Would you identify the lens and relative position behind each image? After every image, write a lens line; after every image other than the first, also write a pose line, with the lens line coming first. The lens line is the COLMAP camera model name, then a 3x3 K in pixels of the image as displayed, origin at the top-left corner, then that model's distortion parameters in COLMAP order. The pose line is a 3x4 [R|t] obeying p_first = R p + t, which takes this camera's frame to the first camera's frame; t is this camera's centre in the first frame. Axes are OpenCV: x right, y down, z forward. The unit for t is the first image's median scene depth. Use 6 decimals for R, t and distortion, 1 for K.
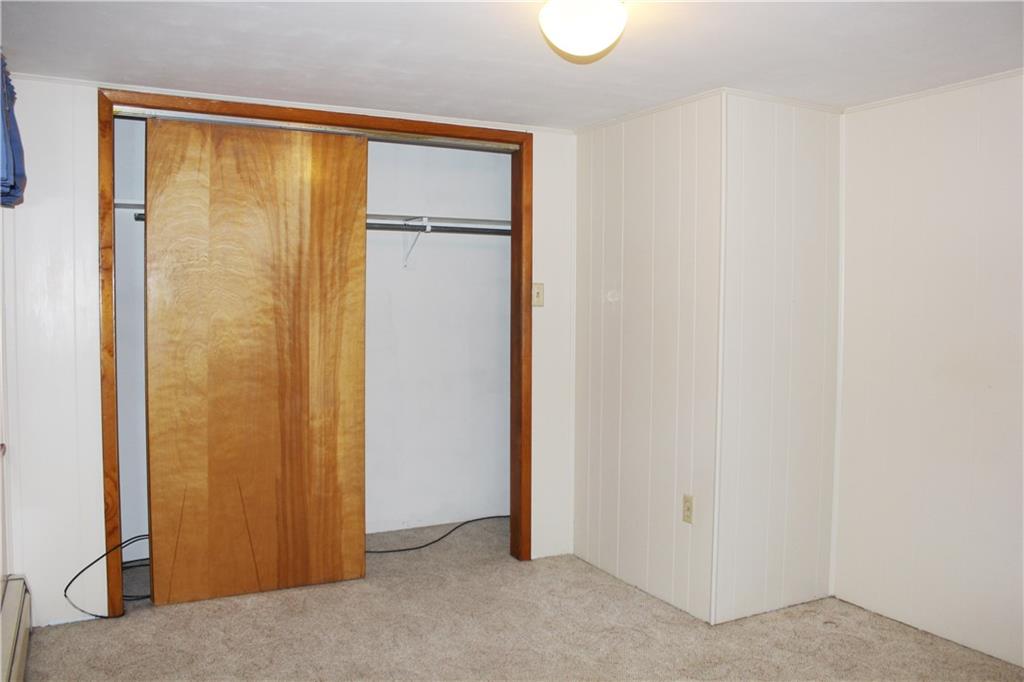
lens RADIAL K [[858.1, 0, 519.2], [0, 858.1, 344.6], [0, 0, 1]] dist [-0.166647, 0.153277]
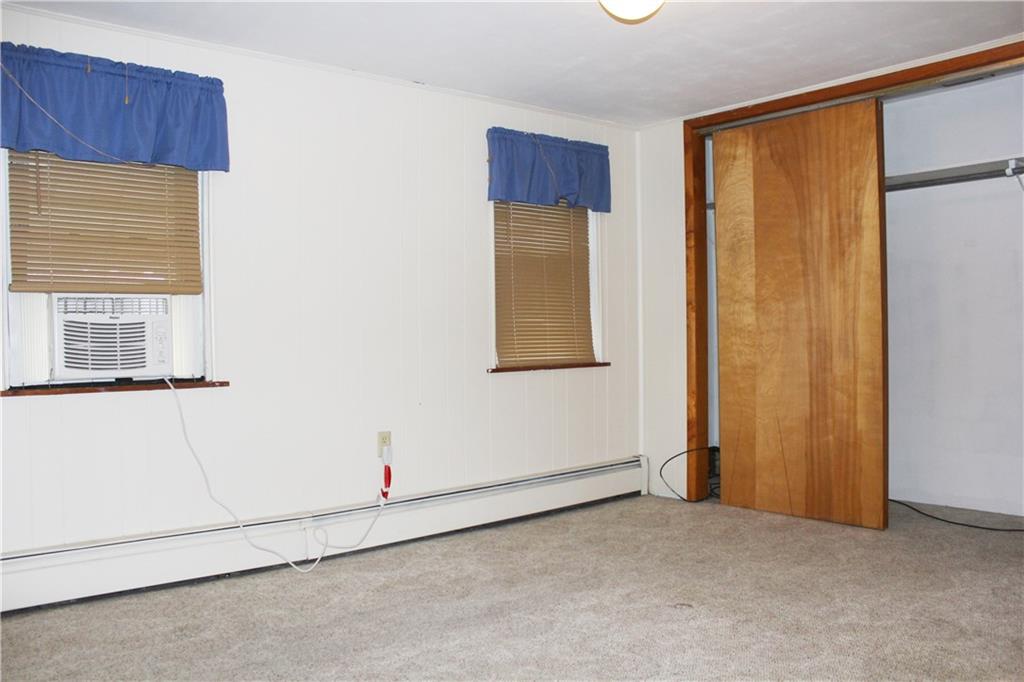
lens RADIAL K [[858.1, 0, 519.2], [0, 858.1, 344.6], [0, 0, 1]] dist [-0.166647, 0.153277]
pose [[0.187415, -0.003434, -0.982275, 0.749318], [-0.035542, 0.999315, -0.010275, 0.084395], [0.981638, 0.036838, 0.187165, 0.399644]]
